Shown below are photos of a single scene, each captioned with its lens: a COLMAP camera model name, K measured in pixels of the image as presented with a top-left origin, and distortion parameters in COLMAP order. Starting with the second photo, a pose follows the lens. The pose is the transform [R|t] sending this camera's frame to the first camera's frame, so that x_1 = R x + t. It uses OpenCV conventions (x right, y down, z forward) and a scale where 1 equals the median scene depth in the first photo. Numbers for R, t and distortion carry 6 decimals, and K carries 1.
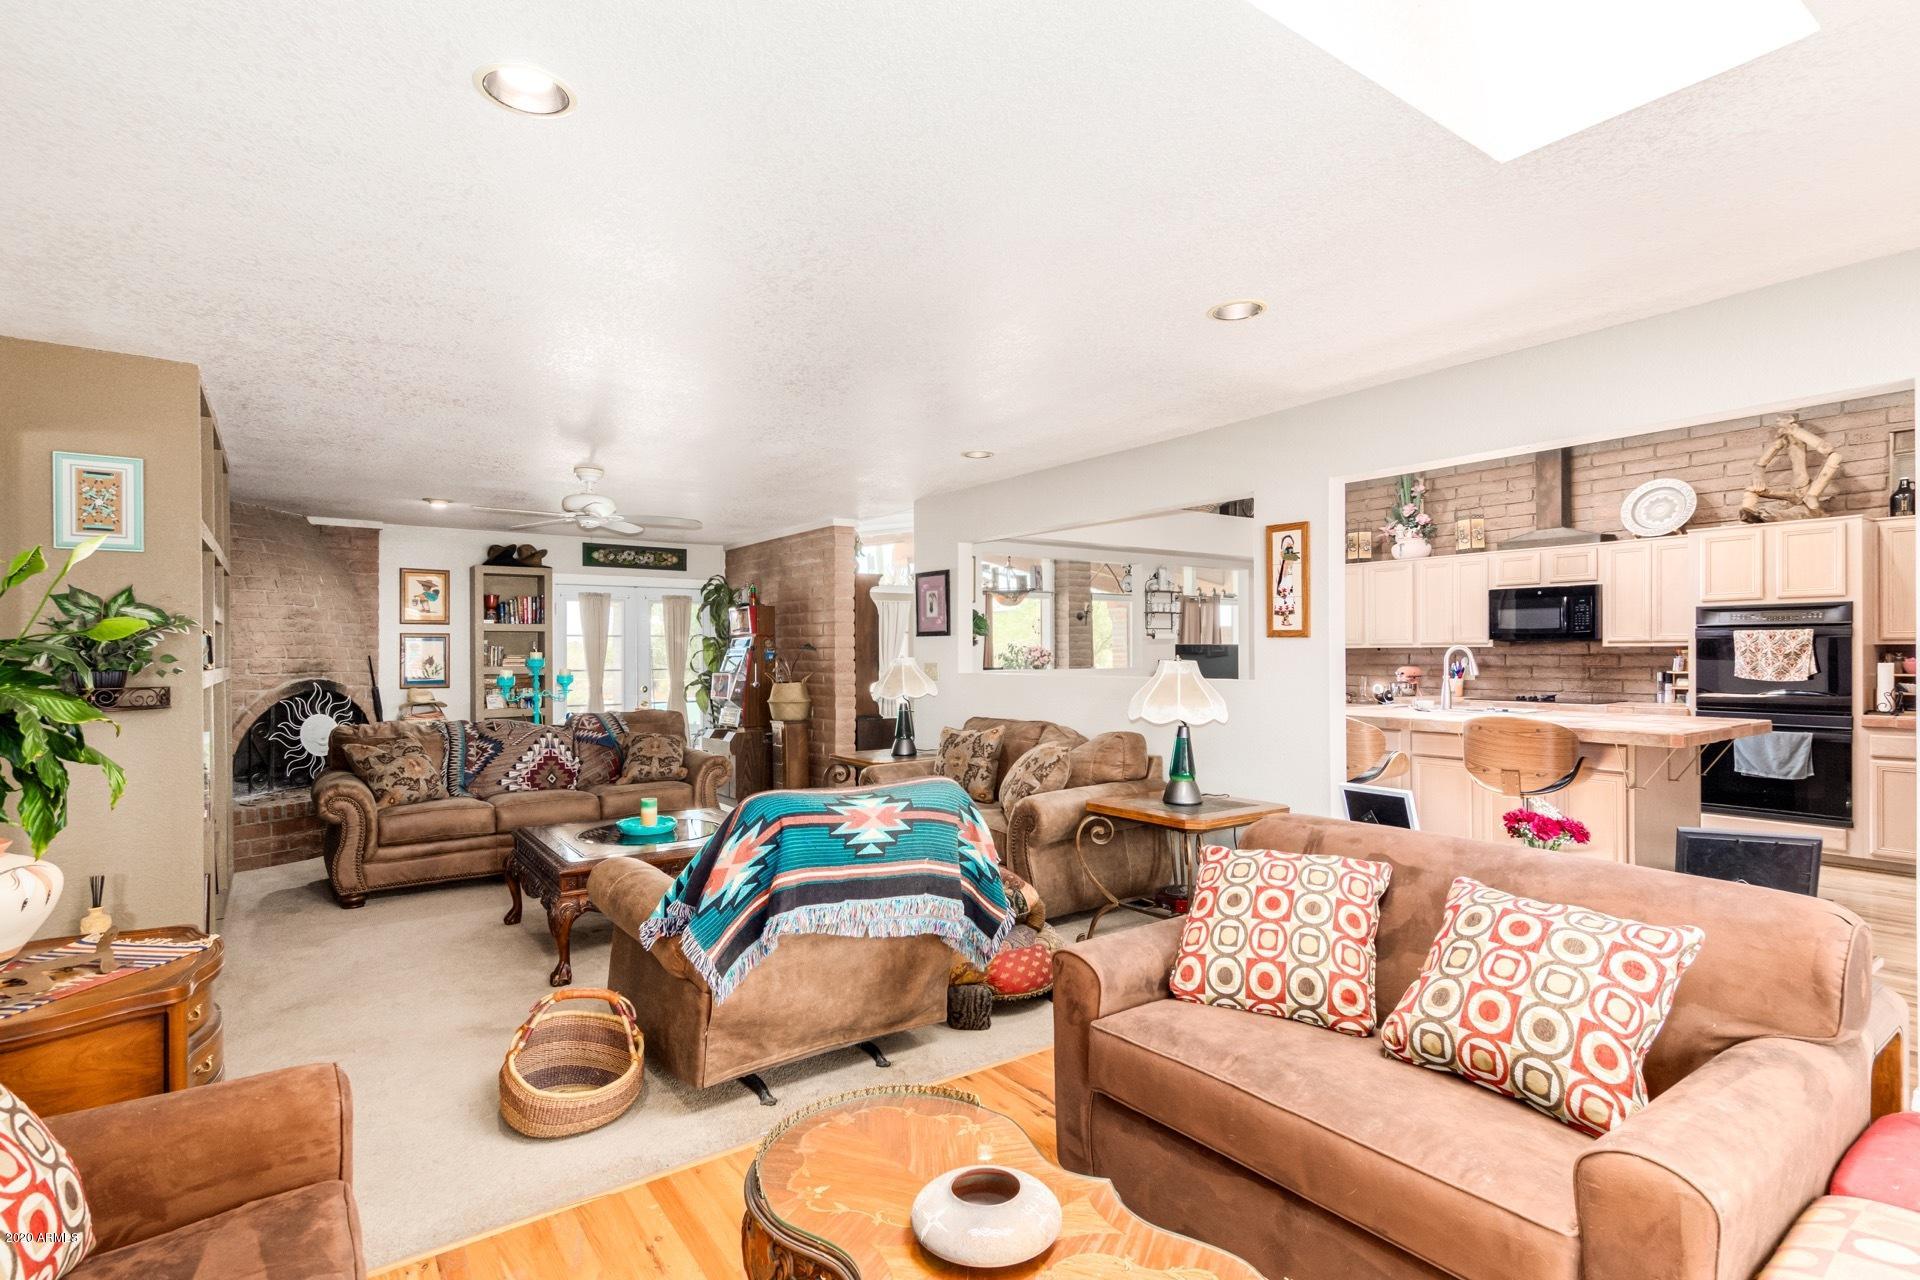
lens RADIAL K [[946.7, 0, 961.6], [0, 946.7, 651.9], [0, 0, 1]] dist [0.014493, -0.002289]
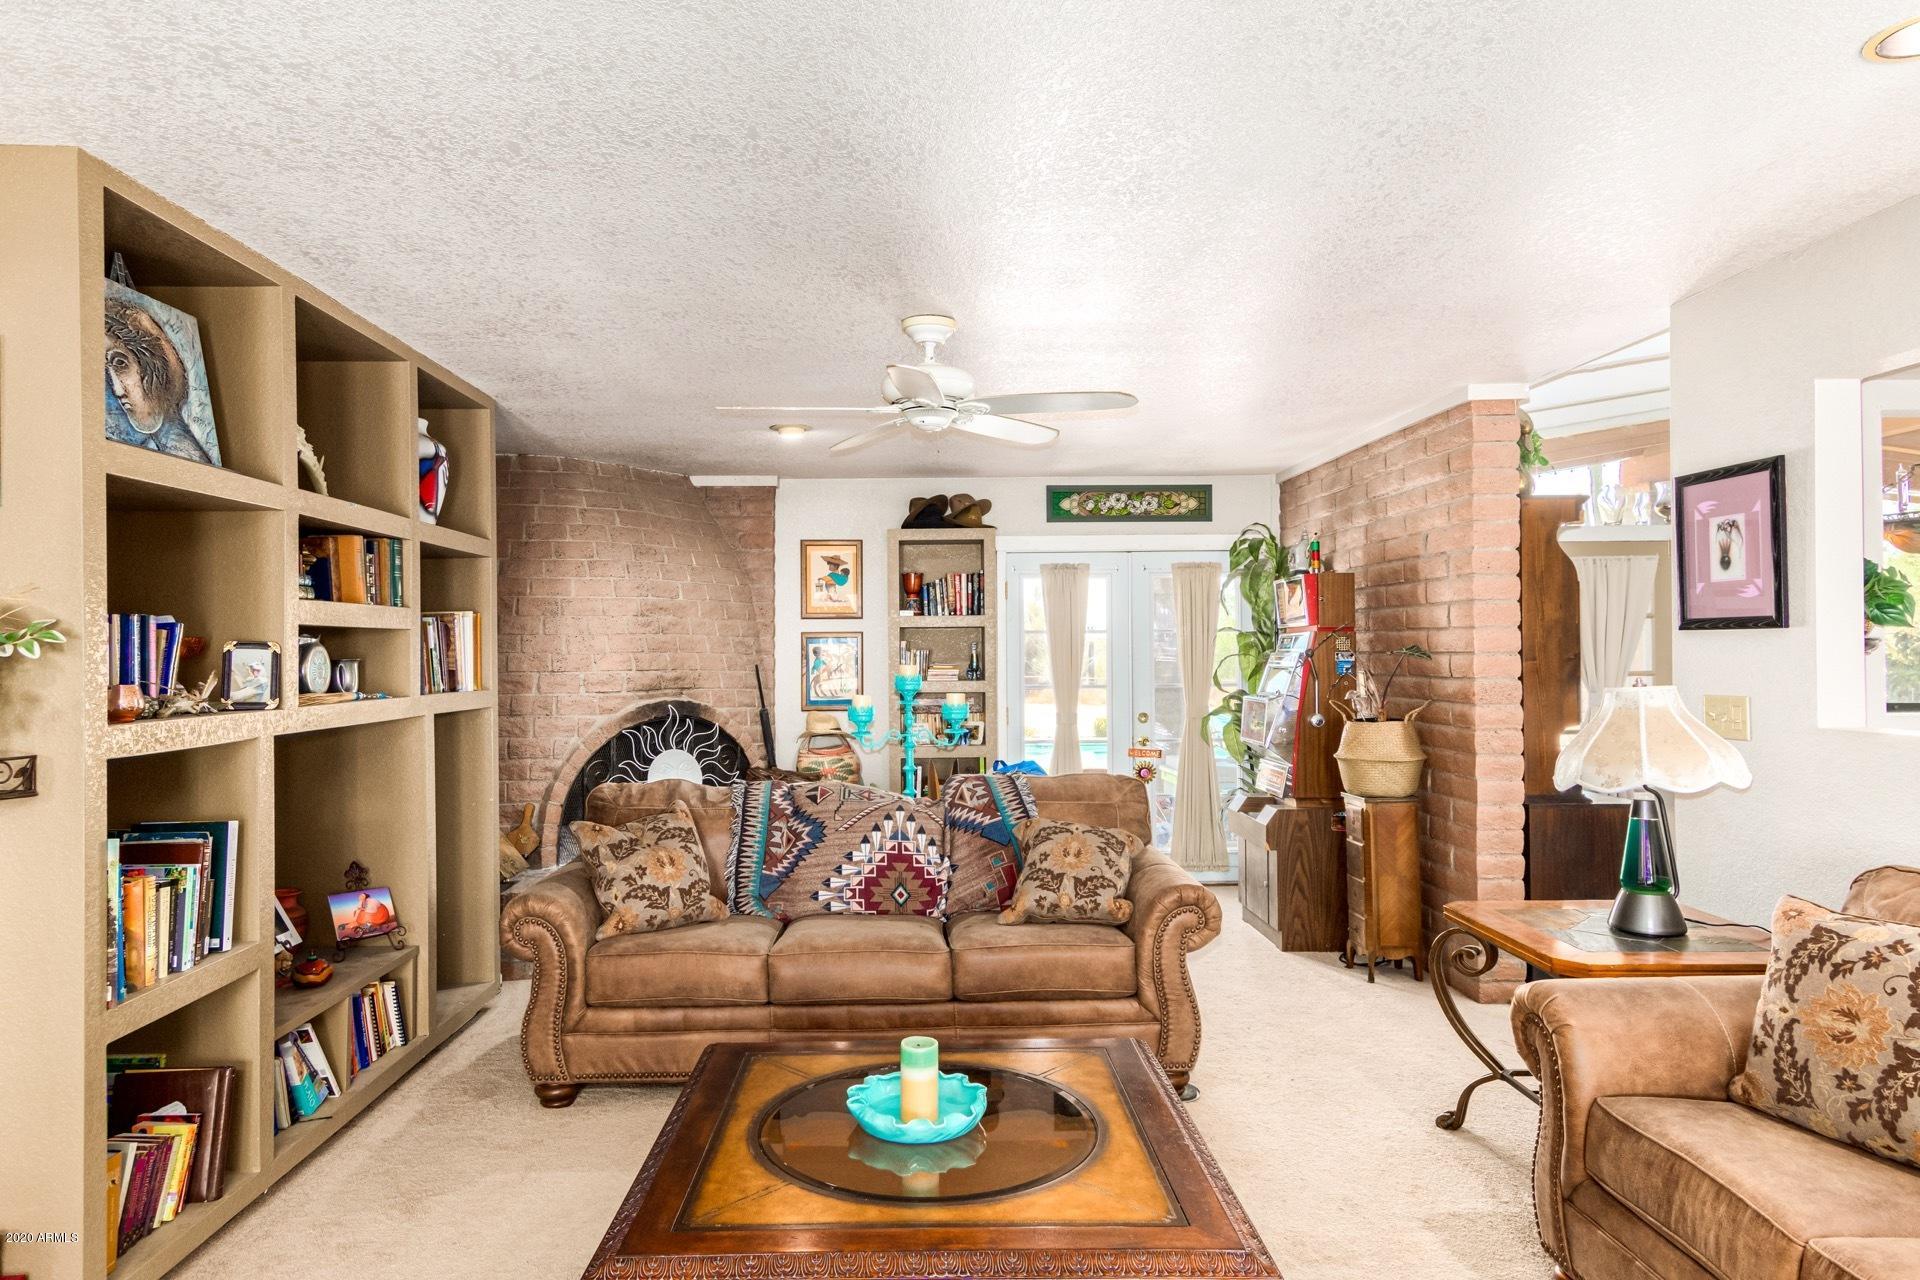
lens RADIAL K [[1098.1, 0, 956.3], [0, 1098.1, 635.0], [0, 0, 1]] dist [0.014774, -0.000810]
pose [[0.815879, -0.007726, -0.578171, -0.026991], [0.005652, 0.999970, -0.005387, -0.013627], [0.578195, 0.001127, 0.815898, 0.431381]]
